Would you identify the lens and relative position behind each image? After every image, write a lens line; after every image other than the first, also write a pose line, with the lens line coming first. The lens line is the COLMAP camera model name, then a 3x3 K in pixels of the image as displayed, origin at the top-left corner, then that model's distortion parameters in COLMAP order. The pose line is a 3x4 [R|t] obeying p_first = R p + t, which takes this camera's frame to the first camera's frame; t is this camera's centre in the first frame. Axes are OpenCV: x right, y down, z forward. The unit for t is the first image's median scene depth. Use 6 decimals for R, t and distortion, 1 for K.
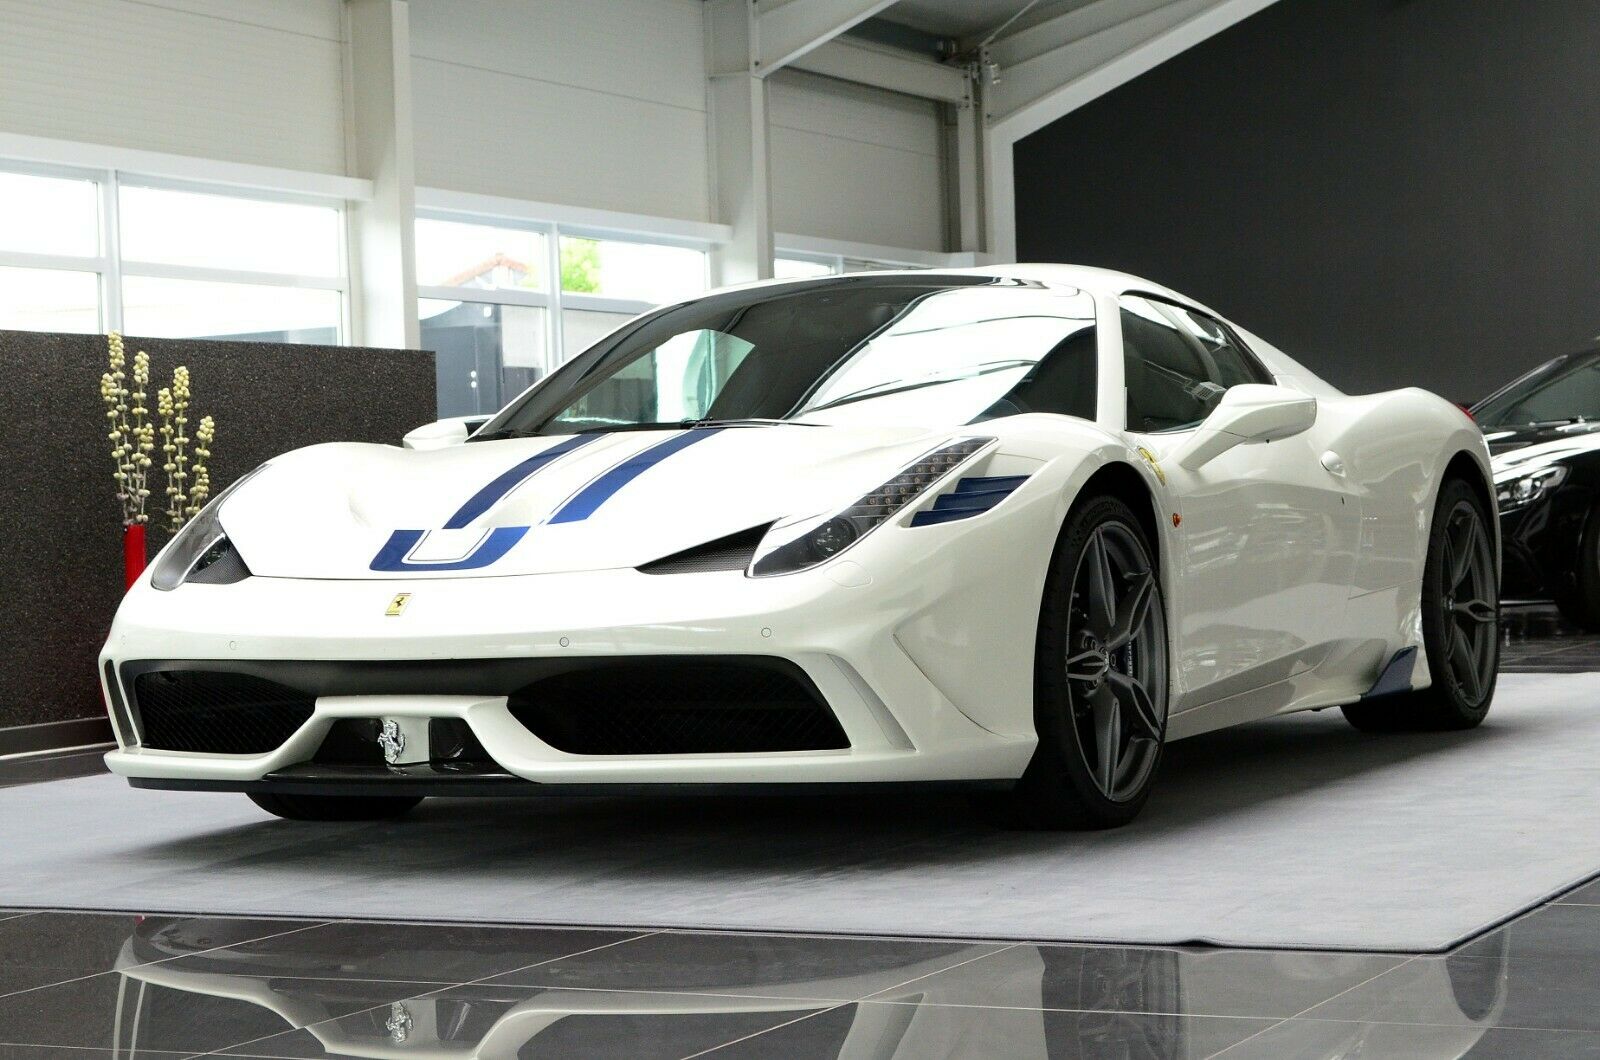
lens RADIAL K [[3102.9, 0, 800.0], [0, 3102.9, 530.0], [0, 0, 1]] dist [0.027356, 0.095770]
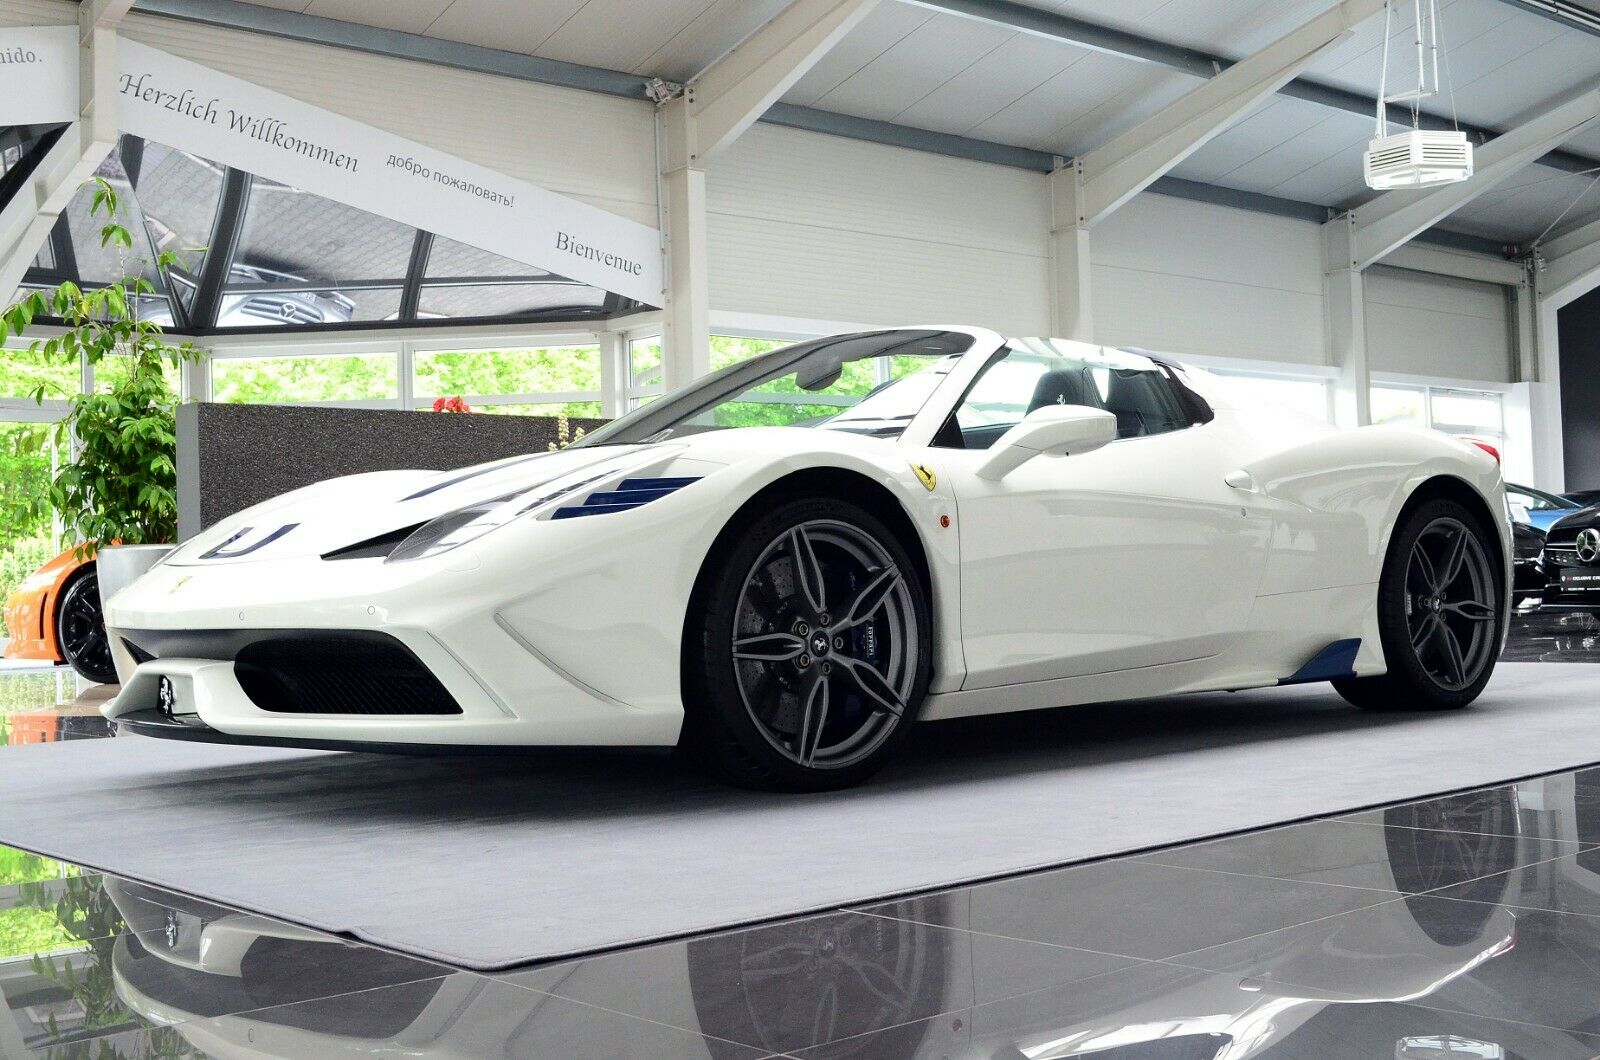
lens RADIAL K [[1796.8, 0, 800.0], [0, 1796.8, 530.0], [0, 0, 1]] dist [-0.037281, -0.036360]
pose [[0.929215, -0.004228, -0.369516, 0.232829], [-0.003349, 0.999797, -0.019860, 0.009724], [0.369525, 0.019691, 0.929012, 0.270984]]
